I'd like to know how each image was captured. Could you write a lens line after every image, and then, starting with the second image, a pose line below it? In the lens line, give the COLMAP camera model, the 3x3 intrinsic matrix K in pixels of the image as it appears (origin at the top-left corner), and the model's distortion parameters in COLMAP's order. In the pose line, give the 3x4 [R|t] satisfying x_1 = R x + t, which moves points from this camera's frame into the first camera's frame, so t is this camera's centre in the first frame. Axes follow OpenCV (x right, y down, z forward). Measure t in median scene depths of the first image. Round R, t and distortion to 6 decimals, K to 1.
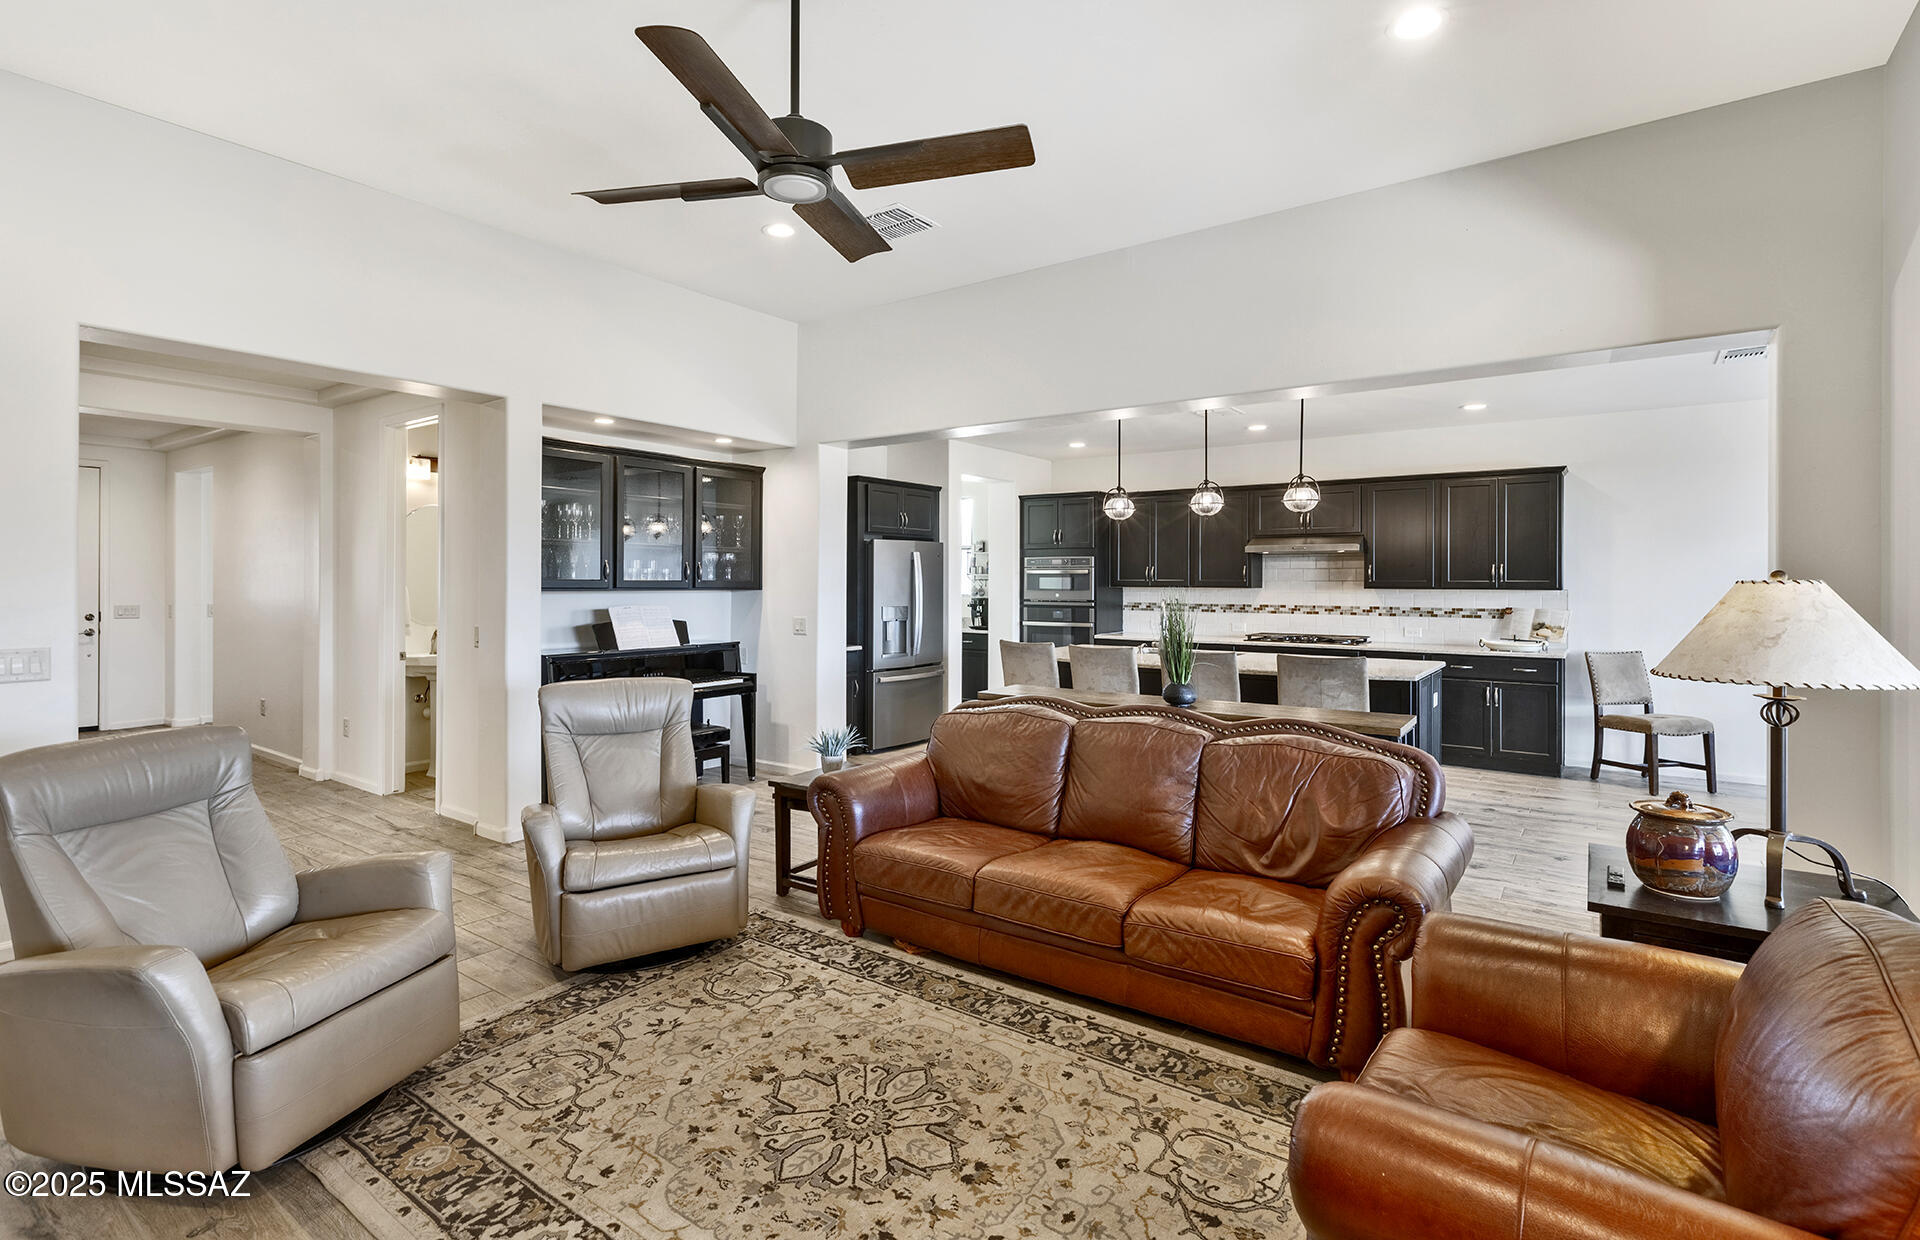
lens RADIAL K [[913.2, 0, 934.7], [0, 913.2, 565.8], [0, 0, 1]] dist [0.004820, -0.000563]
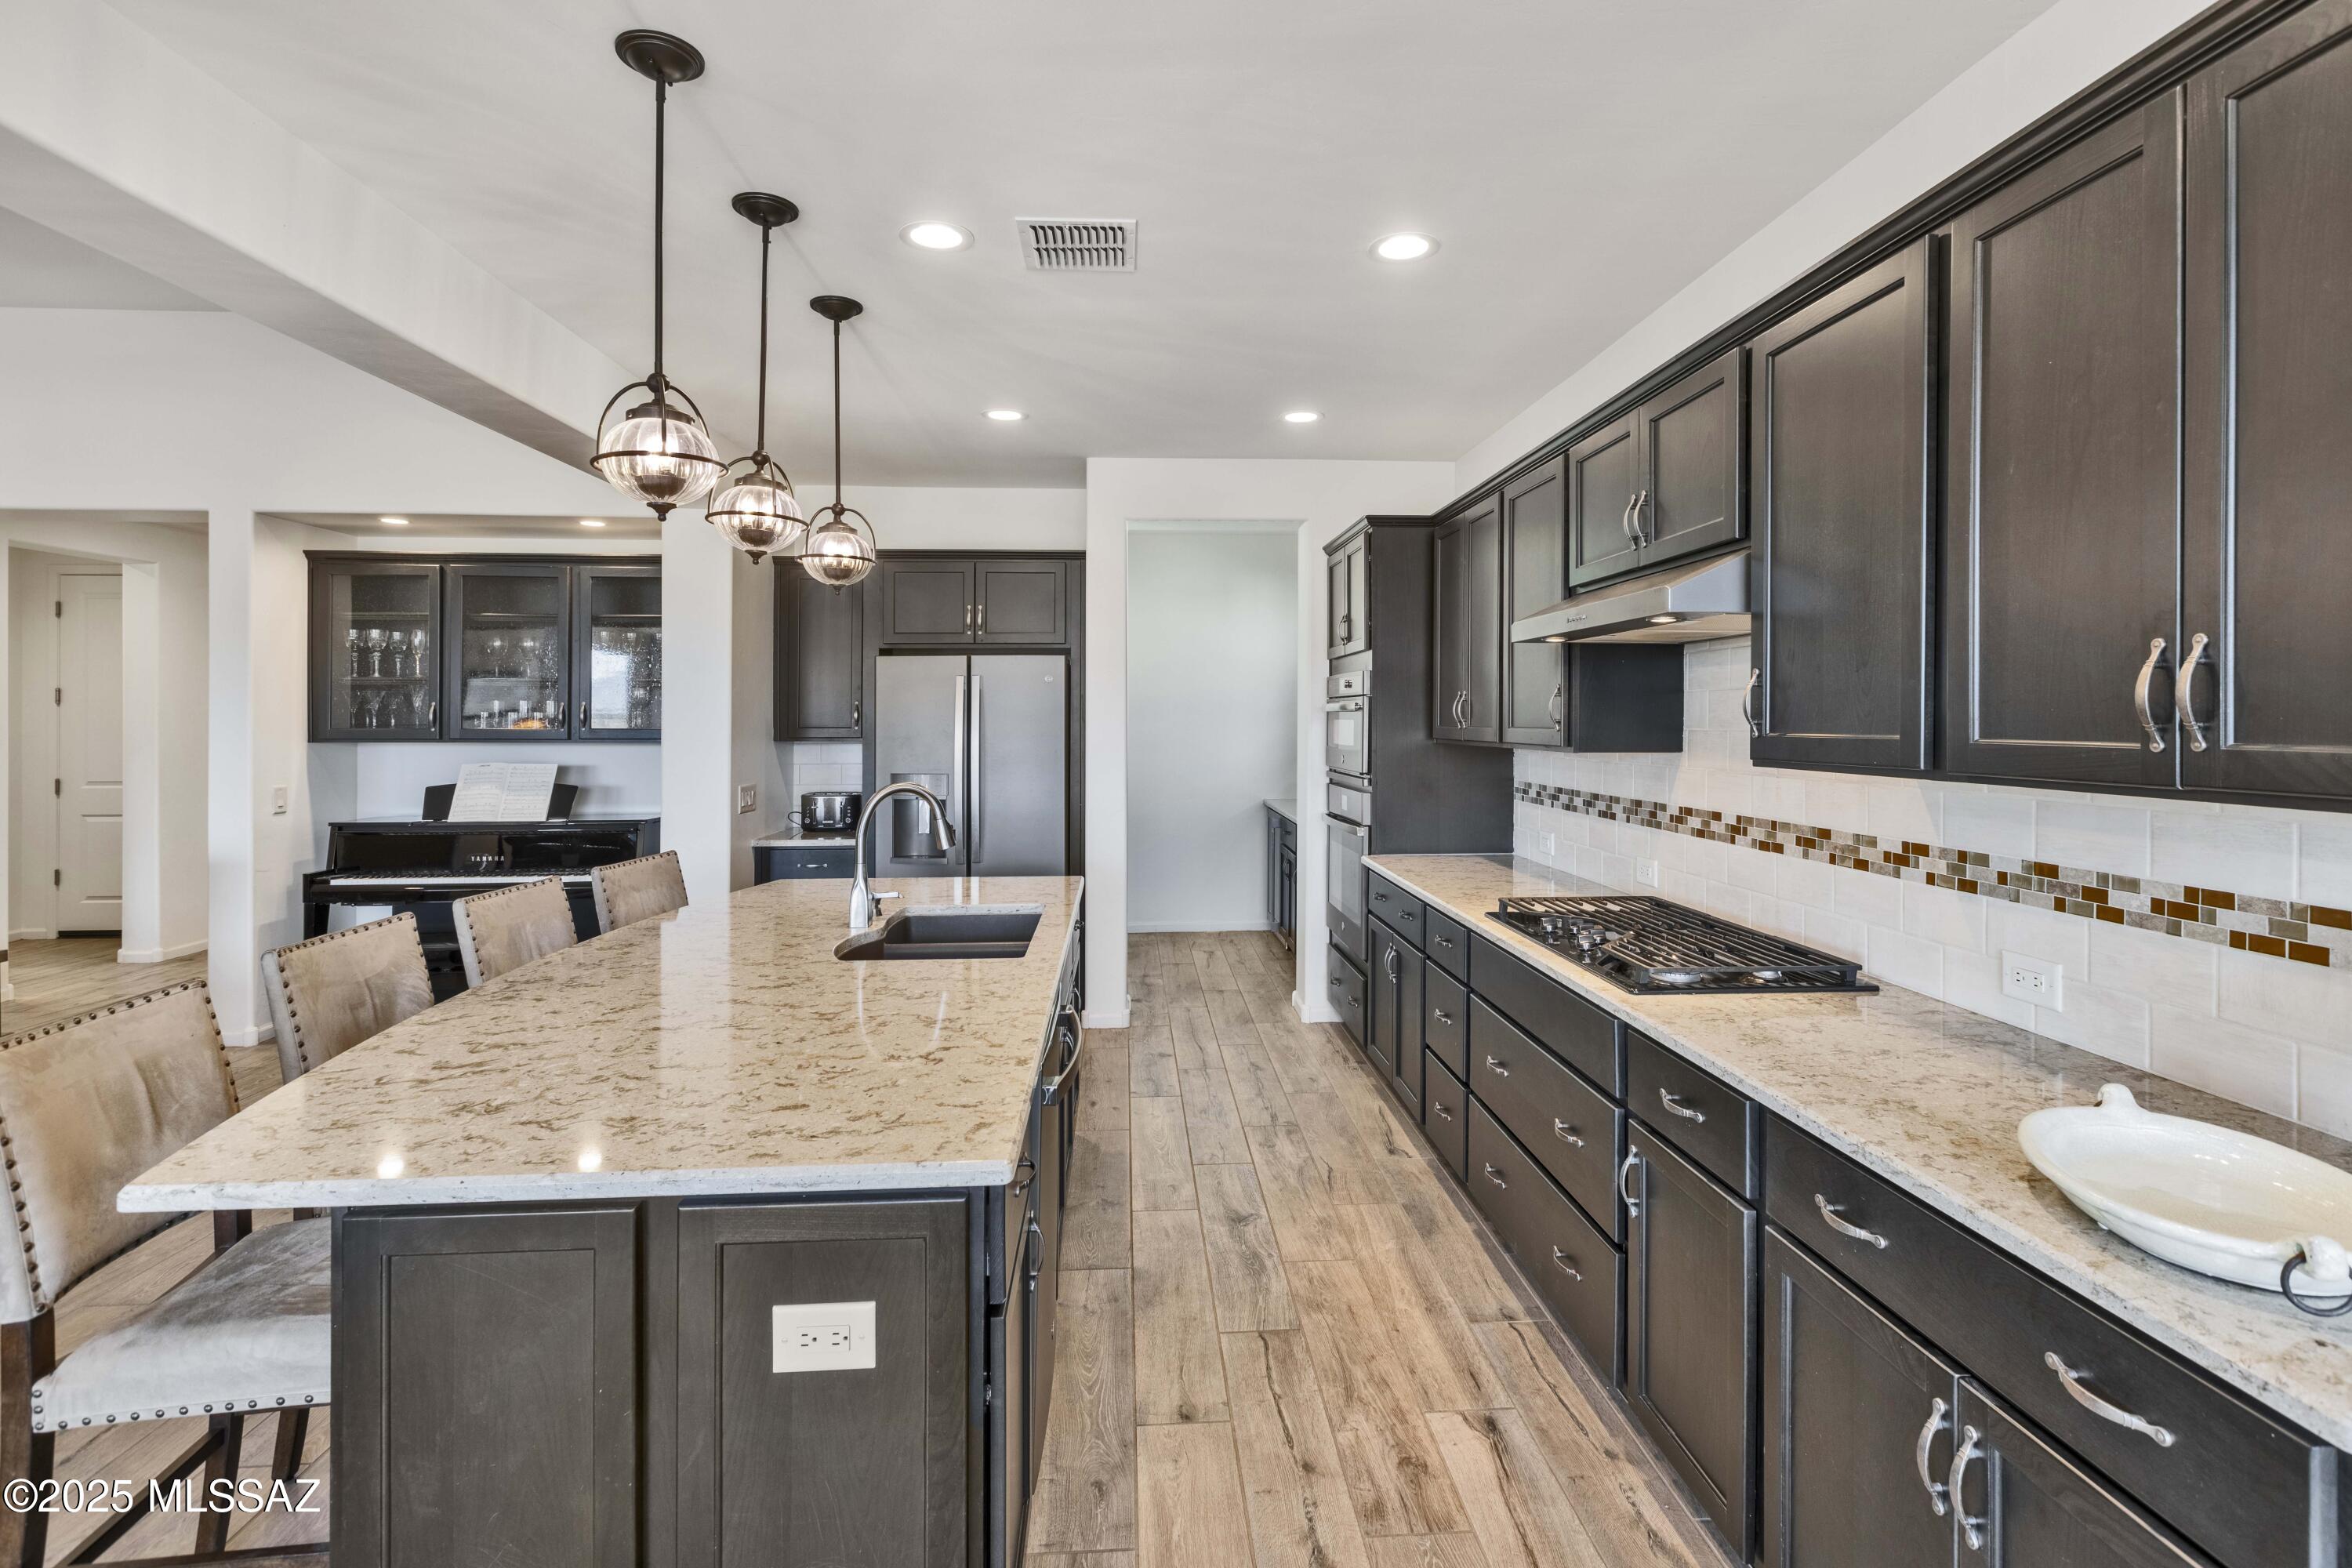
lens RADIAL K [[1113.4, 0, 1176.9], [0, 1113.4, 729.3], [0, 0, 1]] dist [0.002862, 0.000349]
pose [[0.646935, 0.002419, -0.762541, 0.673189], [0.014731, 0.999769, 0.015669, 0.009358], [0.762402, -0.021370, 0.646750, 0.779986]]
